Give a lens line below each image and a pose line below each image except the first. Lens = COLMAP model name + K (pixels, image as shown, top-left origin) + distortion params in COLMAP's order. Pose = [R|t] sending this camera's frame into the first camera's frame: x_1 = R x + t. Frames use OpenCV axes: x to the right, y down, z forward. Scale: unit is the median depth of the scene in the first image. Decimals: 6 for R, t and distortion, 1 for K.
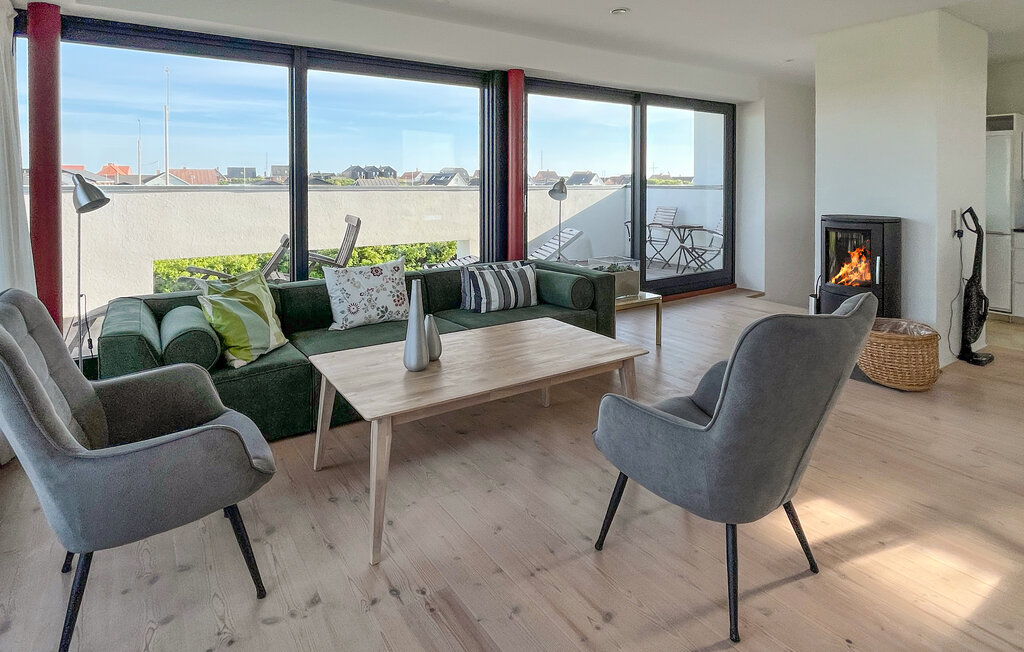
lens RADIAL K [[525.5, 0, 510.7], [0, 525.5, 312.8], [0, 0, 1]] dist [-0.000303, 0.000160]
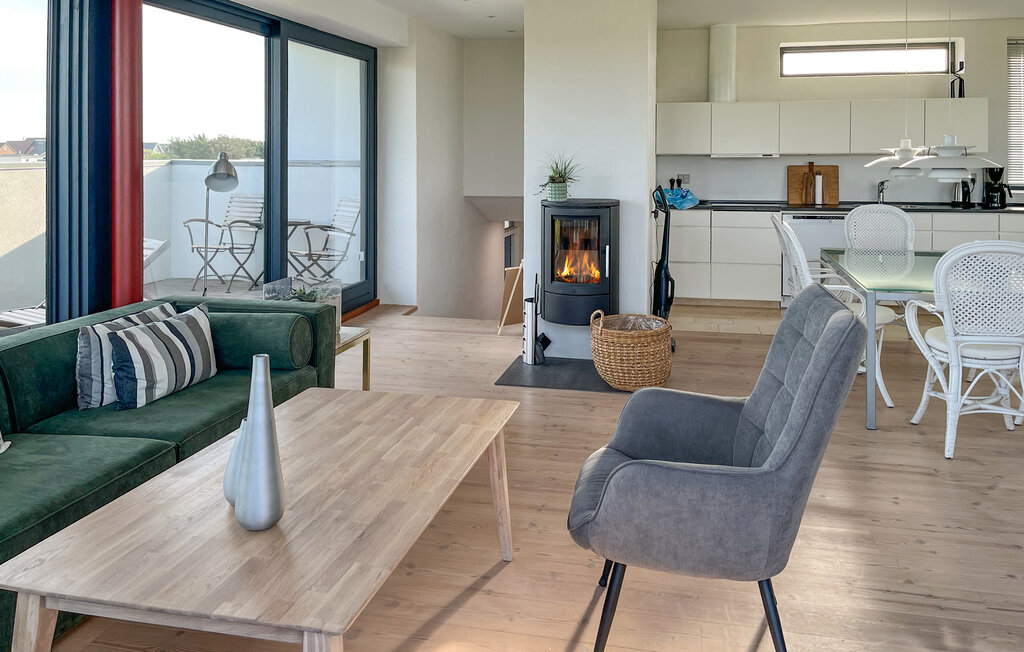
lens RADIAL K [[813.9, 0, 512.0], [0, 813.9, 326.0], [0, 0, 1]] dist [0.005011, -0.001235]
pose [[0.725390, -0.142392, 0.673449, -0.308912], [0.163701, 0.985986, 0.032148, -0.043547], [-0.668589, 0.086924, 0.738535, 0.130249]]
